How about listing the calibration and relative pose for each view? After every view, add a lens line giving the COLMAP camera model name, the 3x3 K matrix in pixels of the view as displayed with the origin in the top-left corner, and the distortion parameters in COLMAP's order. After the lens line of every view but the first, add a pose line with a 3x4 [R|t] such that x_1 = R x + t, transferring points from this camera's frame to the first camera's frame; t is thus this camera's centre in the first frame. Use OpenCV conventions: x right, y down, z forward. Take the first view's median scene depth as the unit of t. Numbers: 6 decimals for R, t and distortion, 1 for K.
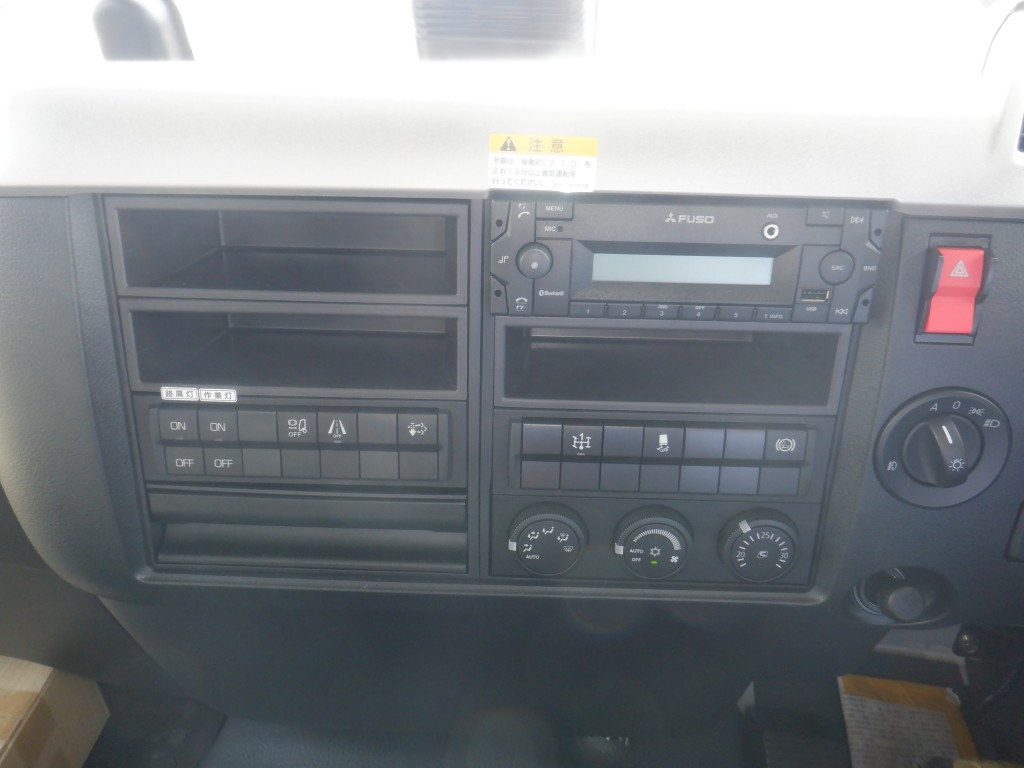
lens RADIAL K [[836.3, 0, 504.3], [0, 836.3, 367.0], [0, 0, 1]] dist [-0.018536, -0.023583]
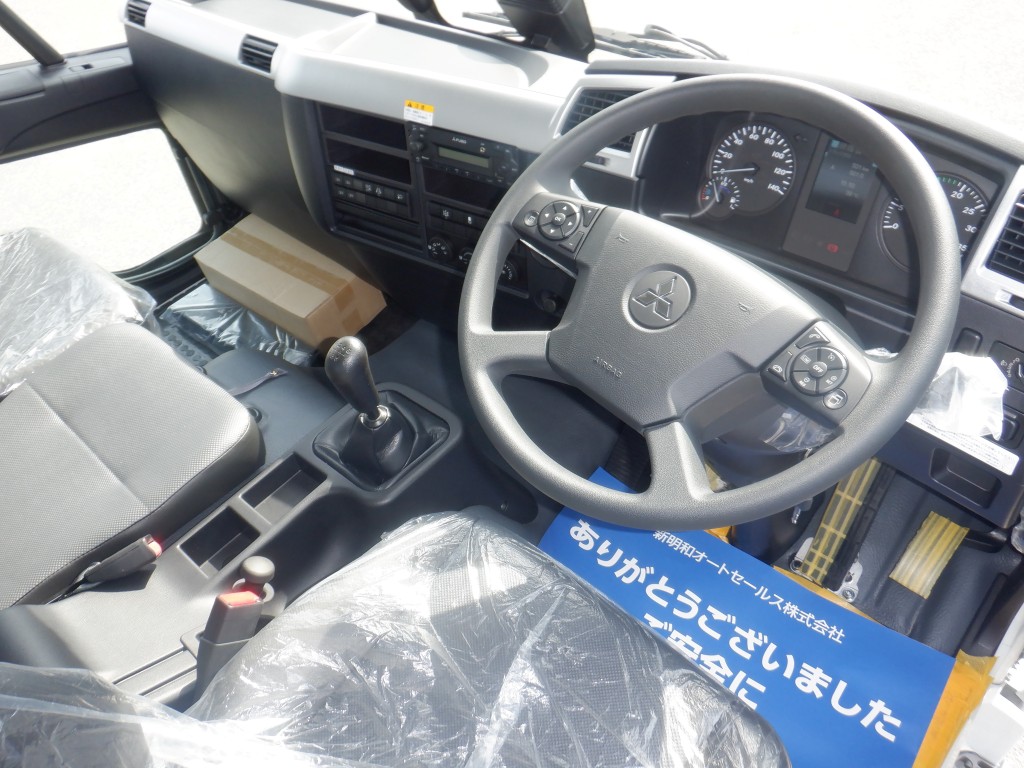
lens RADIAL K [[836.3, 0, 504.3], [0, 836.3, 367.0], [0, 0, 1]] dist [-0.018536, -0.023583]
pose [[0.826983, 0.294946, -0.478650, 1.672907], [-0.141738, 0.933220, 0.330168, -0.362683], [0.544067, -0.205200, 0.813562, -1.183505]]
